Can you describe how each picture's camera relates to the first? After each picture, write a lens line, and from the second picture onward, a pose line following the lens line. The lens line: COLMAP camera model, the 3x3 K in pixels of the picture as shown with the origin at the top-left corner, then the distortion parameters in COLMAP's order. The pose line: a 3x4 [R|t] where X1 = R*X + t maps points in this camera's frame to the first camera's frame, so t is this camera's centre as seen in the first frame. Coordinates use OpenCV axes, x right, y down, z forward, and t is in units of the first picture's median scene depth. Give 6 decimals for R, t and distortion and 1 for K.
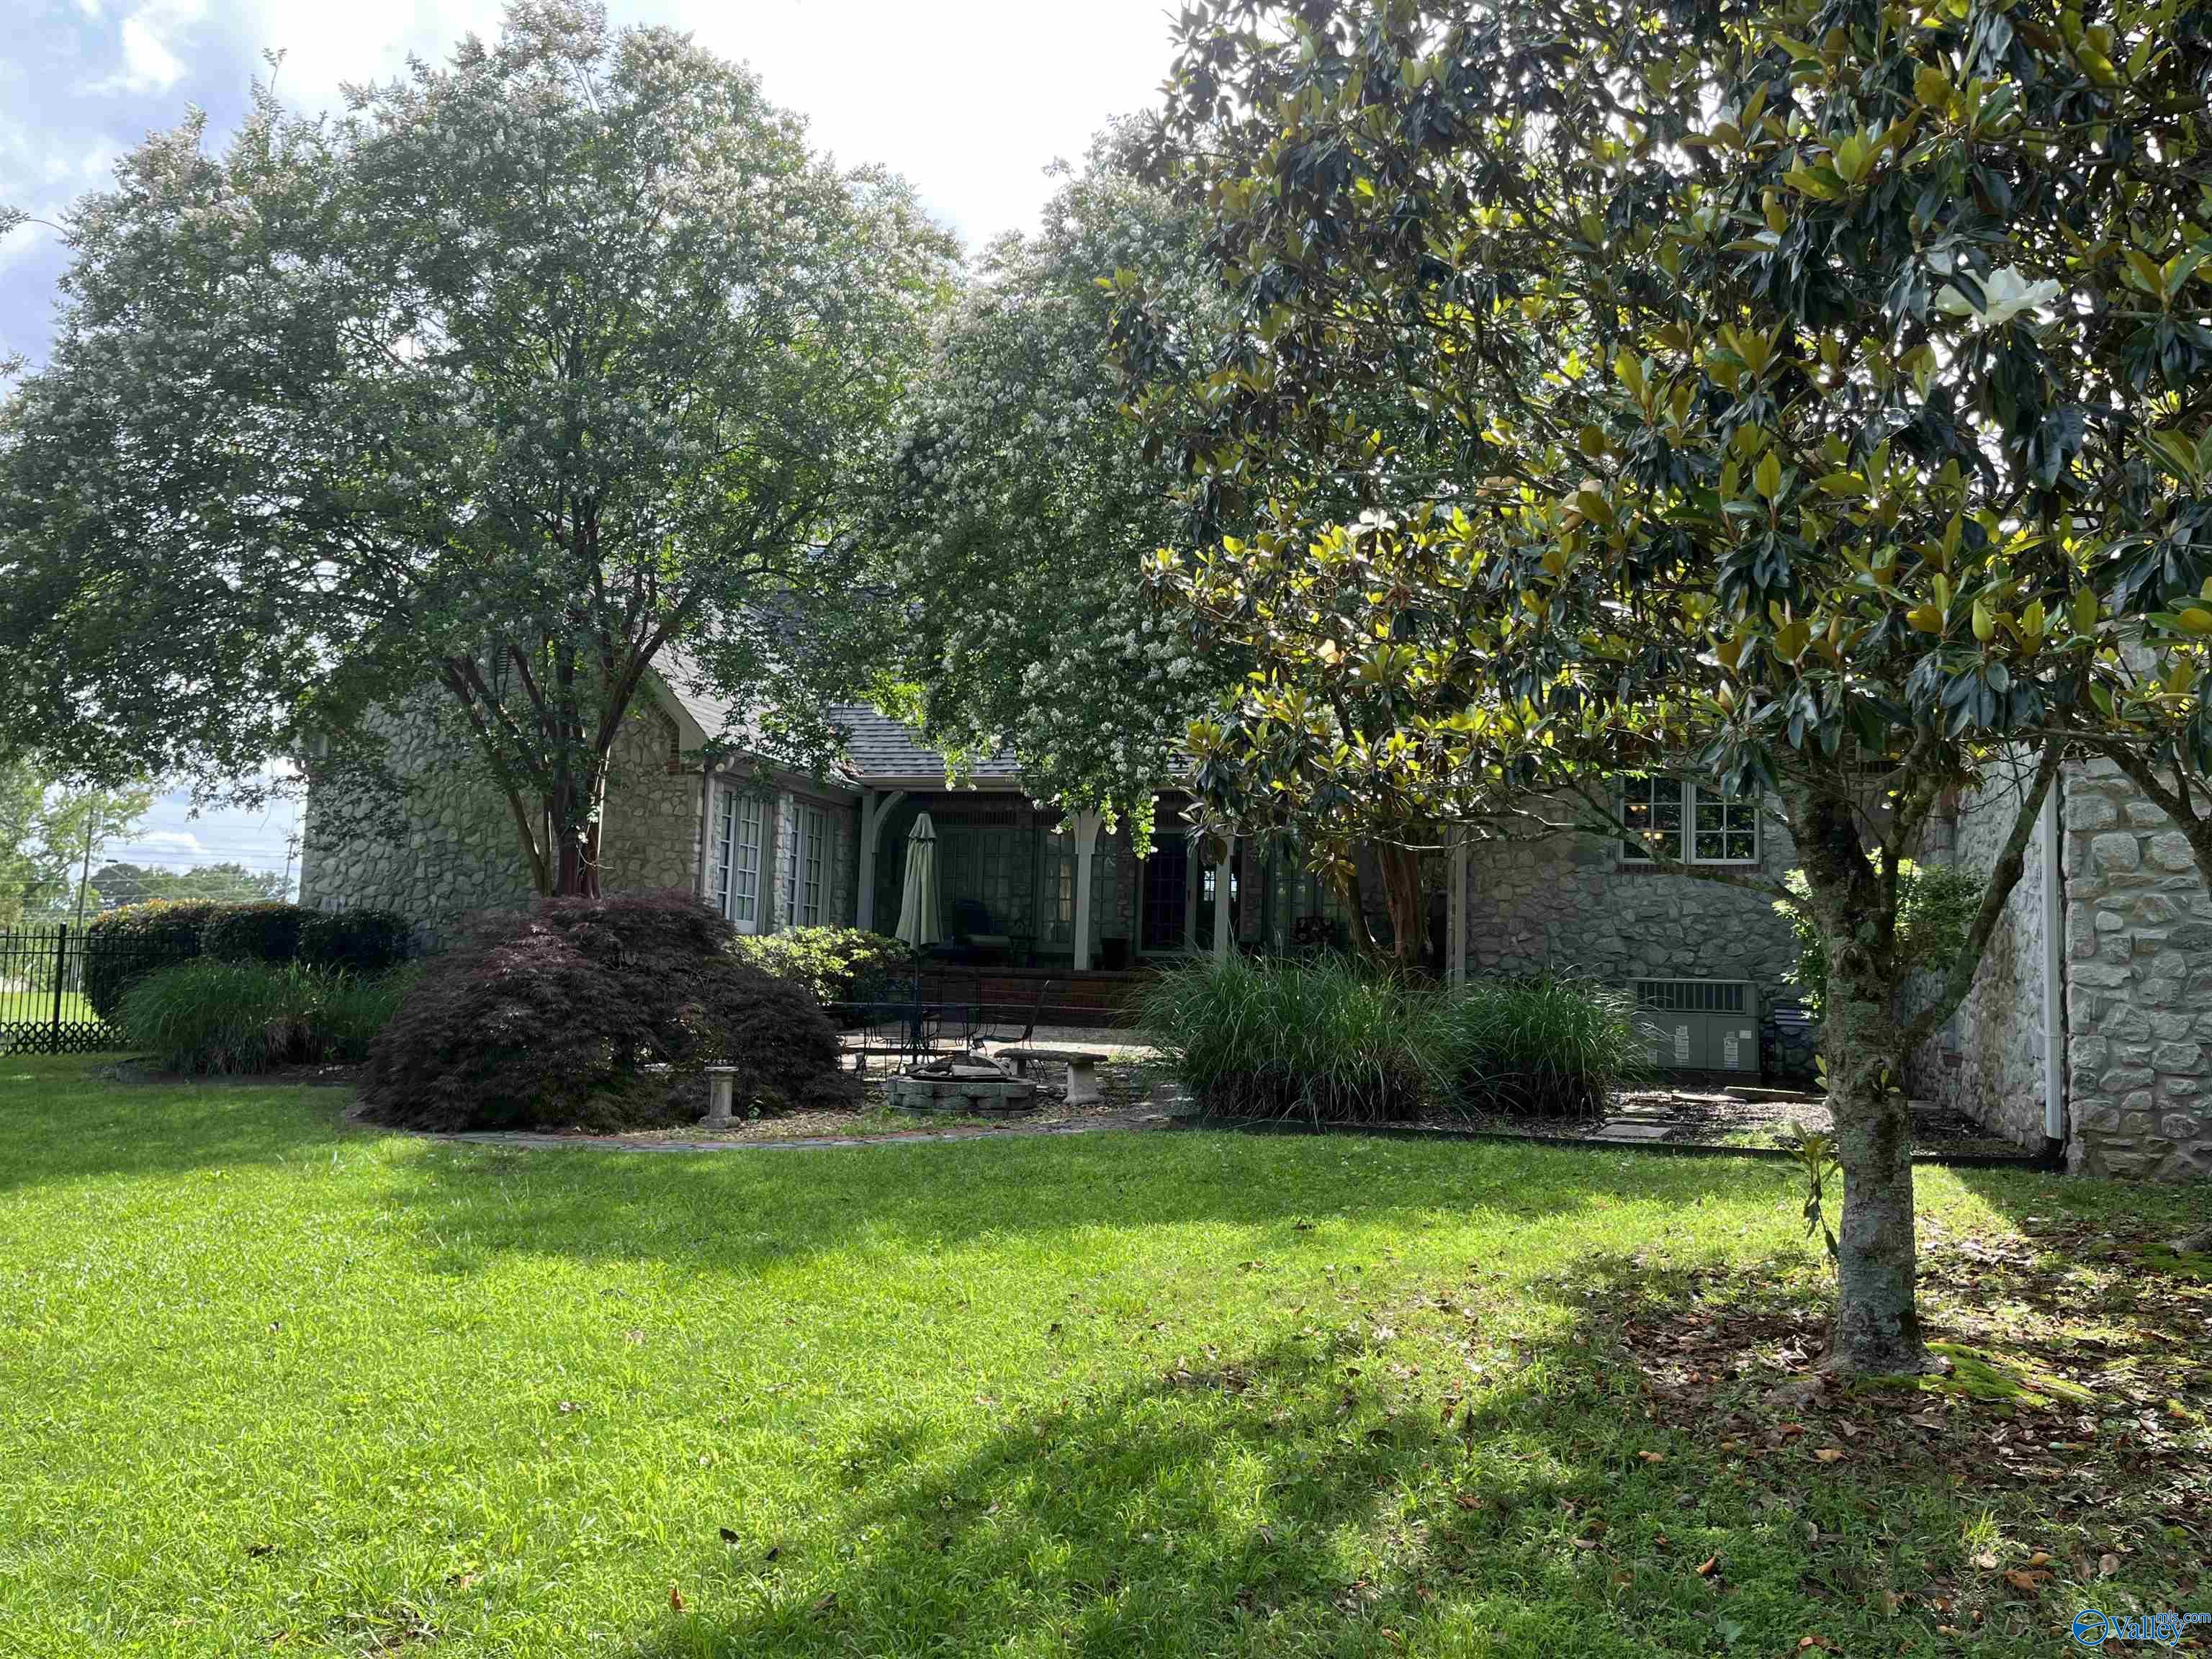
lens RADIAL K [[1662.8, 0, 1107.6], [0, 1662.8, 840.1], [0, 0, 1]] dist [0.064014, -0.083257]
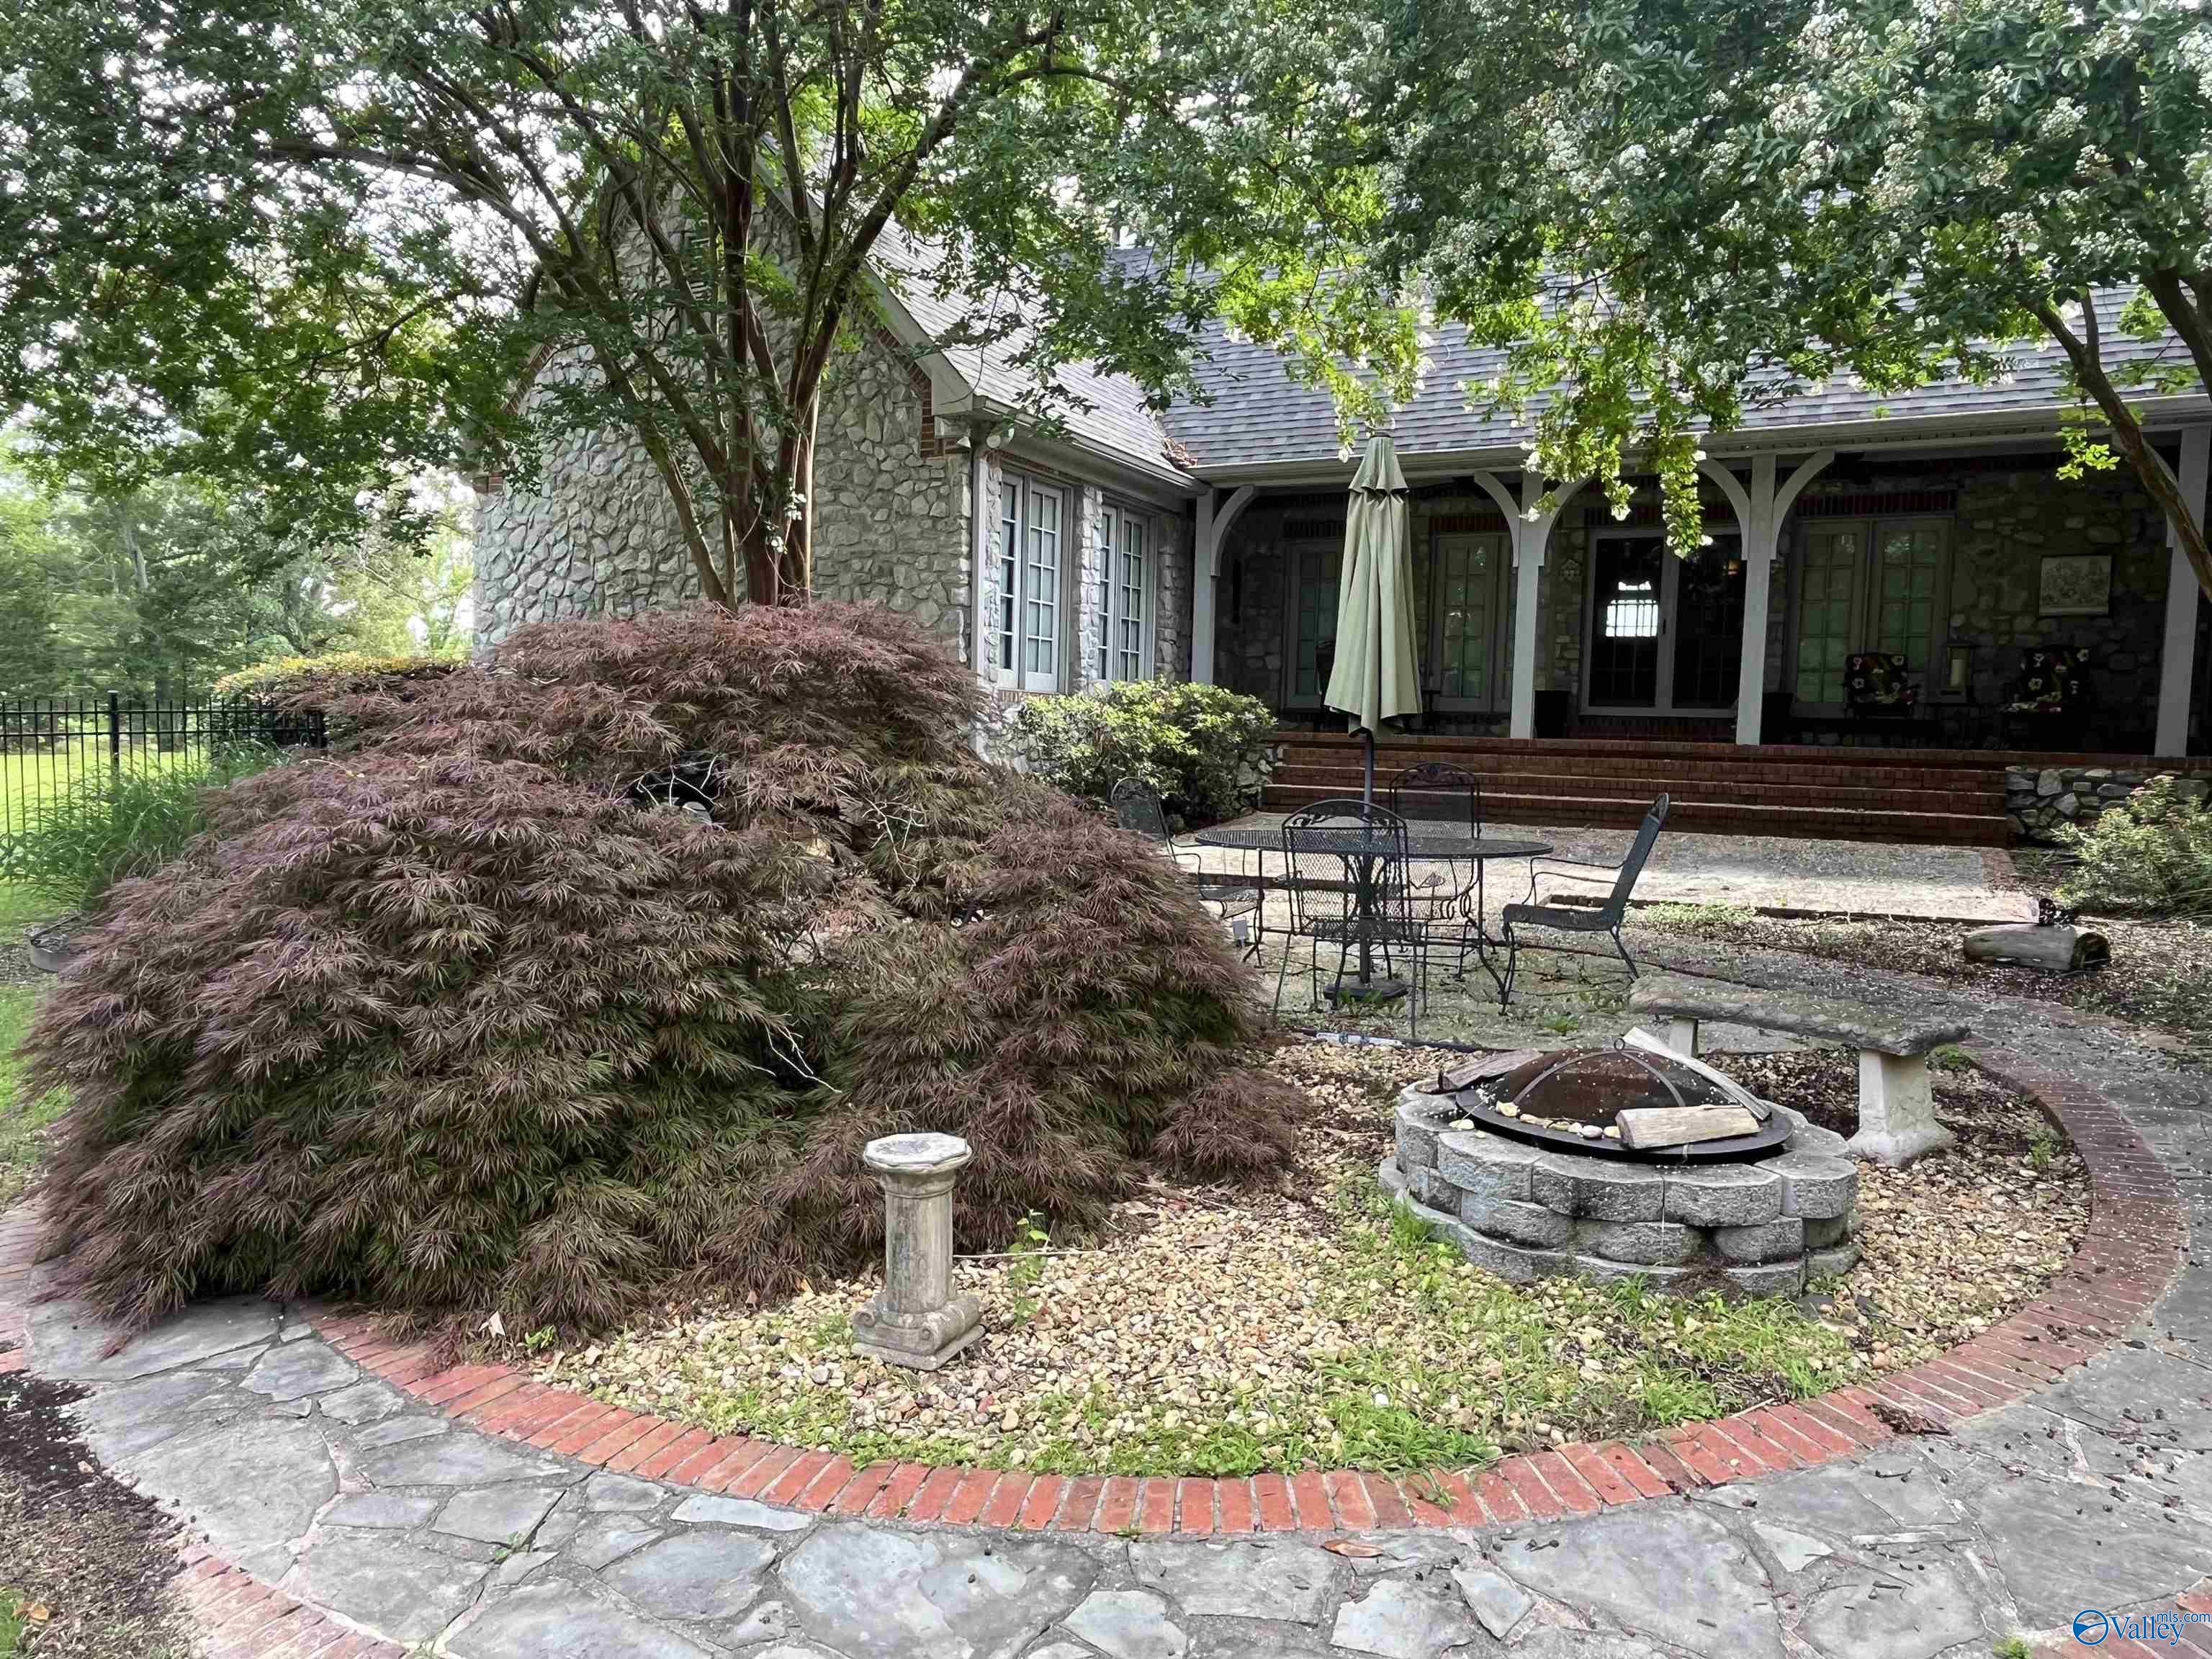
lens RADIAL K [[1477.8, 0, 1122.8], [0, 1477.8, 841.5], [0, 0, 1]] dist [0.001118, -0.001928]
pose [[0.985177, 0.002918, -0.171517, -0.080980], [0.025010, 0.986728, 0.160442, 0.020403], [0.169709, -0.162354, 0.972029, 0.413924]]
